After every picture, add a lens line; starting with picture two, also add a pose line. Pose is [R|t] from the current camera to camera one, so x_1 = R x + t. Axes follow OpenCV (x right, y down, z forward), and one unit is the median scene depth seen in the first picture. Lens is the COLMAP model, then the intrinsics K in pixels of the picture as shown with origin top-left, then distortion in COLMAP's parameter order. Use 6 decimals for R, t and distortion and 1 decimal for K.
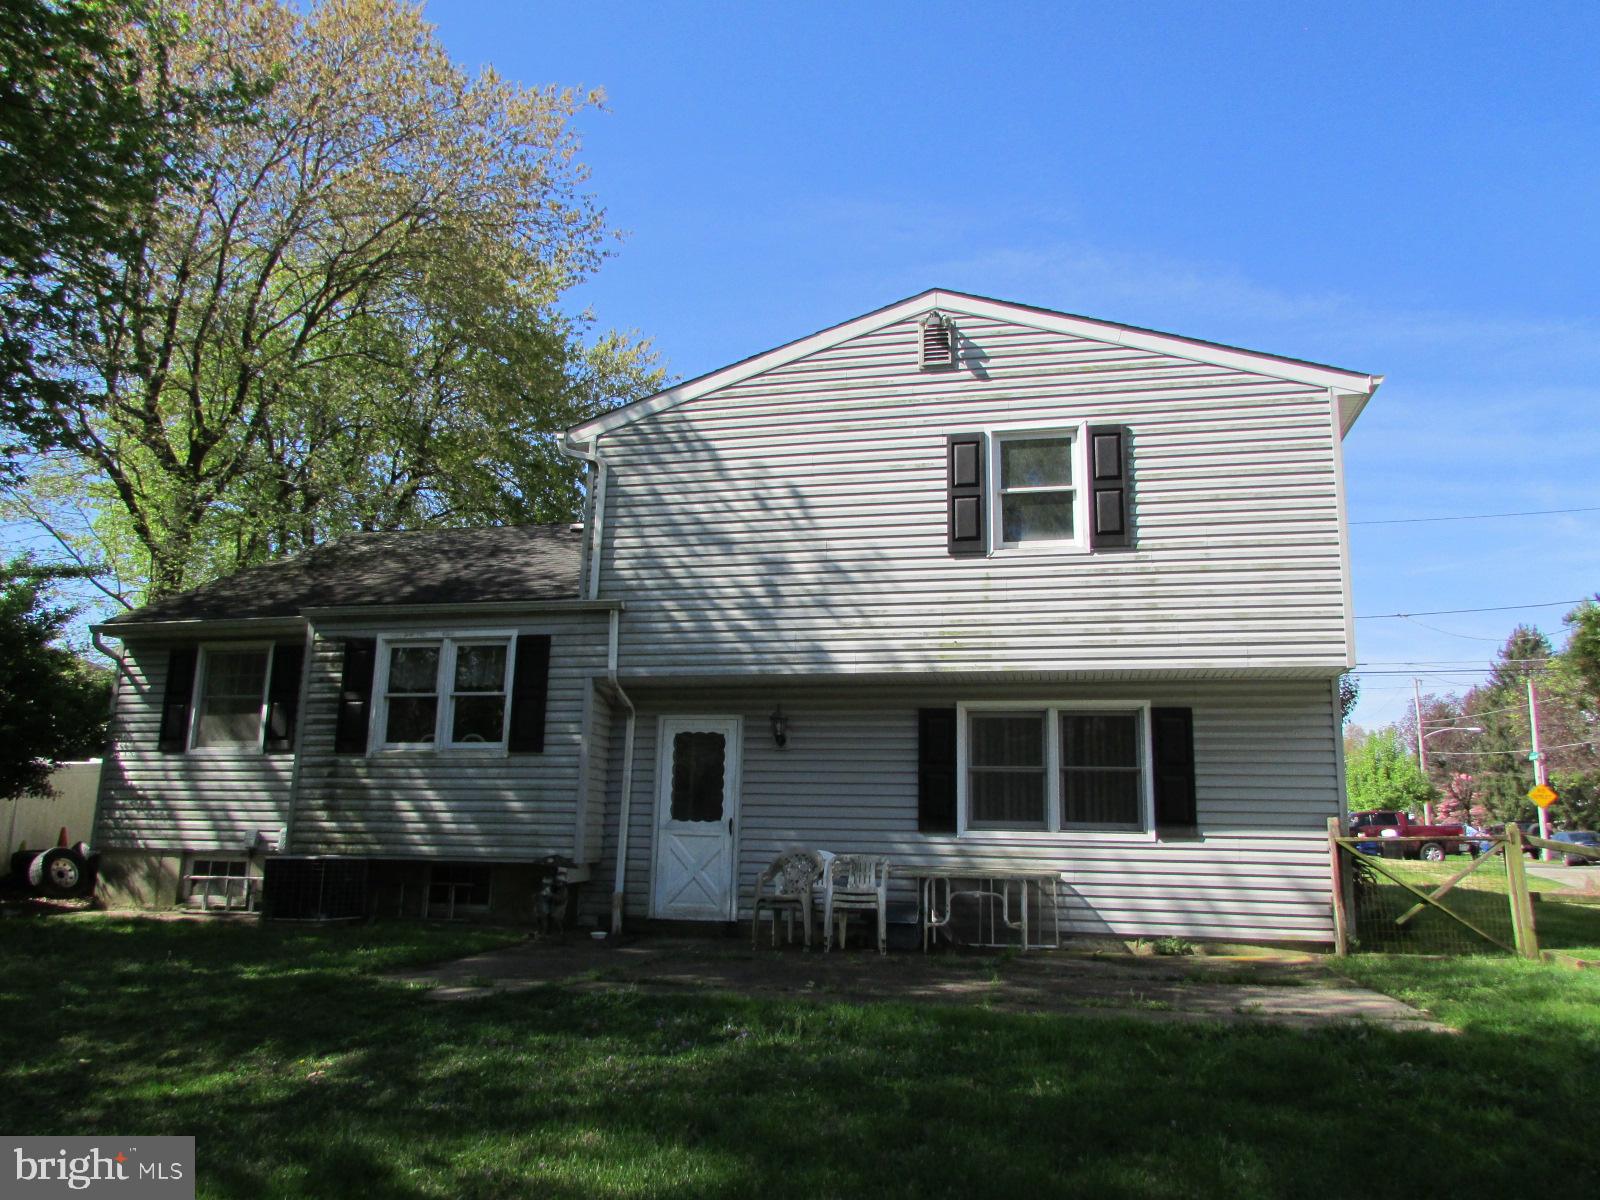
lens RADIAL K [[1115.6, 0, 800.0], [0, 1115.6, 600.0], [0, 0, 1]] dist [-0.005400, -0.000684]
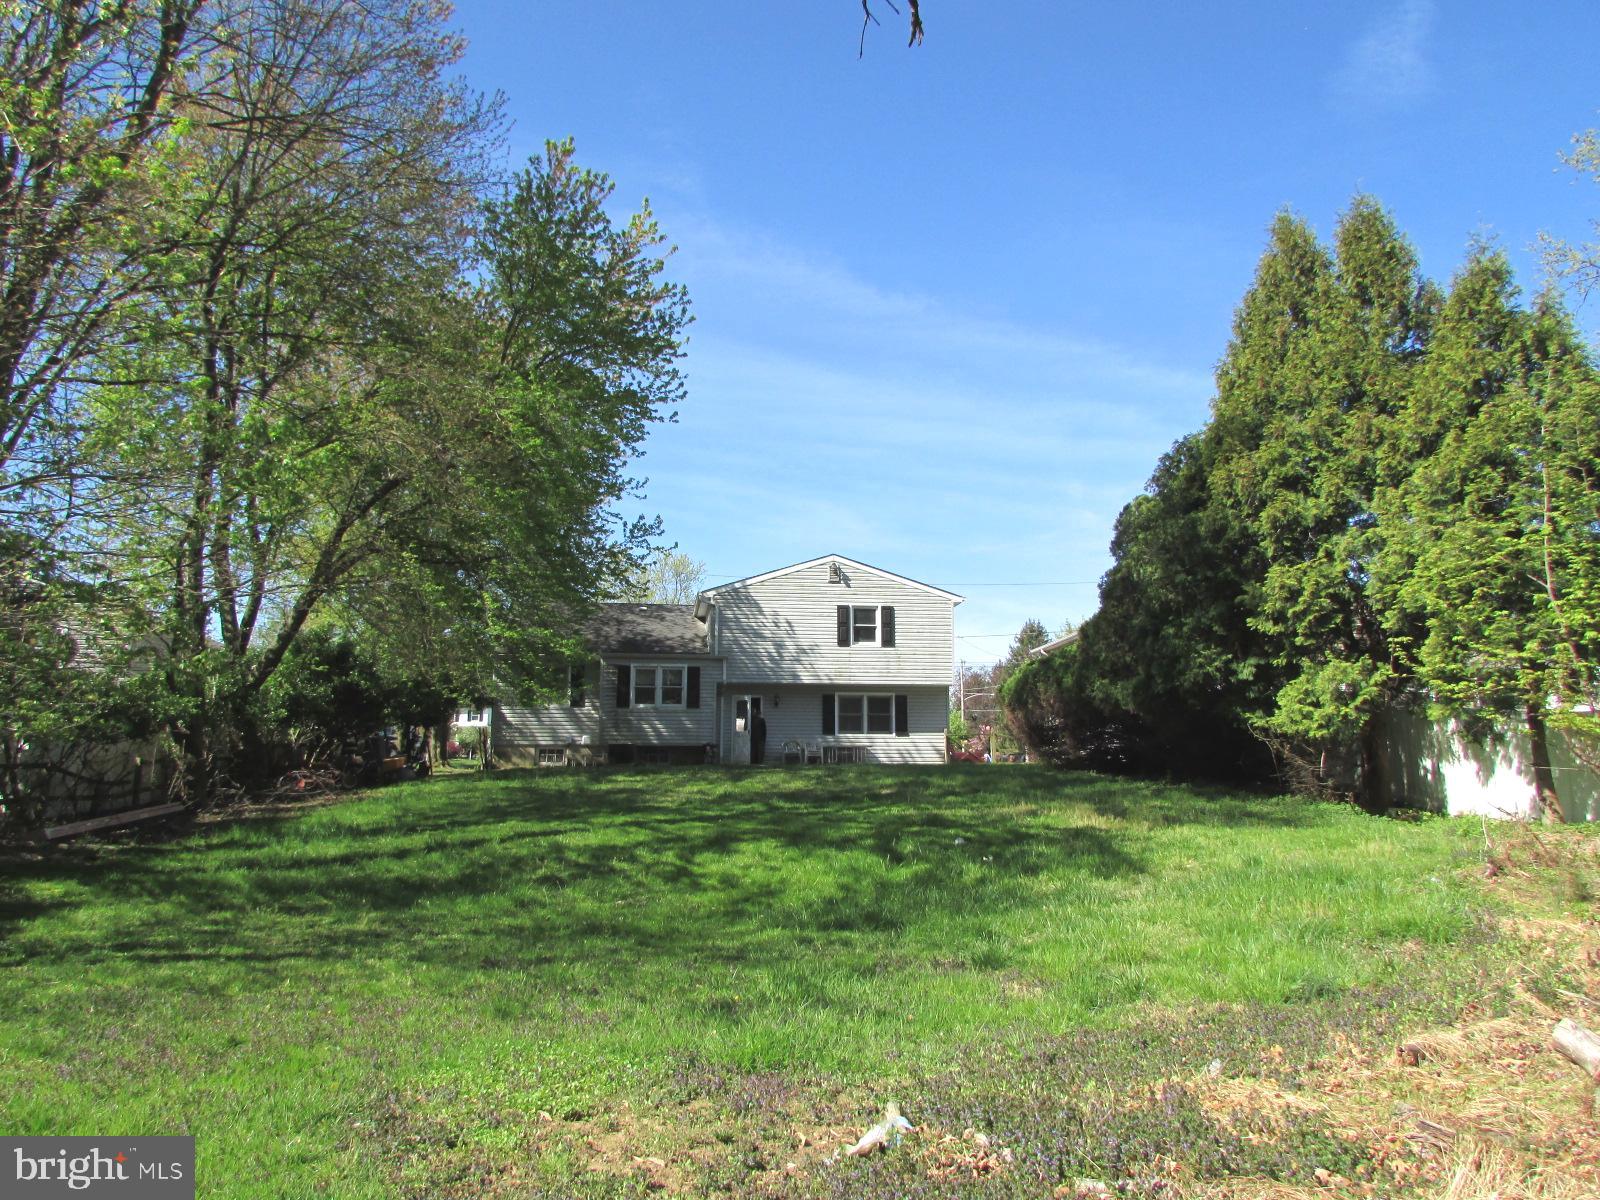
lens RADIAL K [[1136.7, 0, 800.0], [0, 1136.7, 600.0], [0, 0, 1]] dist [0.000384, 0.000040]
pose [[0.933420, 0.042105, 0.356307, -1.062671], [-0.057273, 0.997842, 0.032125, -0.254532], [-0.354185, -0.050393, 0.933817, -1.848395]]
